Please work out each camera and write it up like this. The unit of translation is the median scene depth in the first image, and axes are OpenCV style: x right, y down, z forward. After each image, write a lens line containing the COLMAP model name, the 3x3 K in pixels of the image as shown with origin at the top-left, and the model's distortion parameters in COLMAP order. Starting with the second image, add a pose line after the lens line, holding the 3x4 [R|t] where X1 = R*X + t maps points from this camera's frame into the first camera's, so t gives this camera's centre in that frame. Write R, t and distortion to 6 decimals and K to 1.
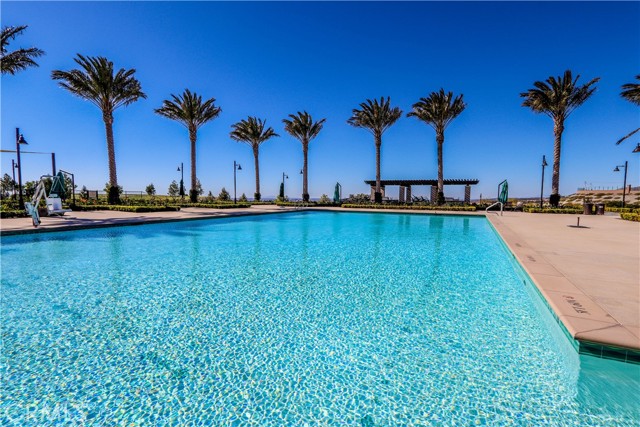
lens RADIAL K [[306.4, 0, 320.7], [0, 306.4, 219.2], [0, 0, 1]] dist [0.000294, -0.000503]
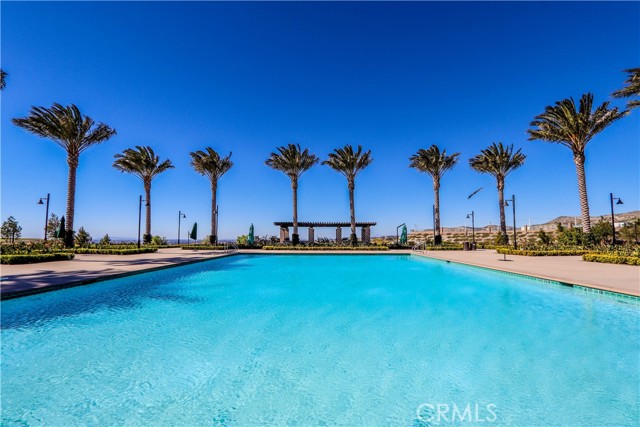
lens RADIAL K [[297.5, 0, 318.9], [0, 297.5, 209.8], [0, 0, 1]] dist [-0.016136, -0.000329]
pose [[0.892979, 0.036251, 0.448636, -0.195327], [0.039179, 0.986707, -0.157713, -0.008544], [-0.448390, 0.158412, 0.879689, 0.102084]]
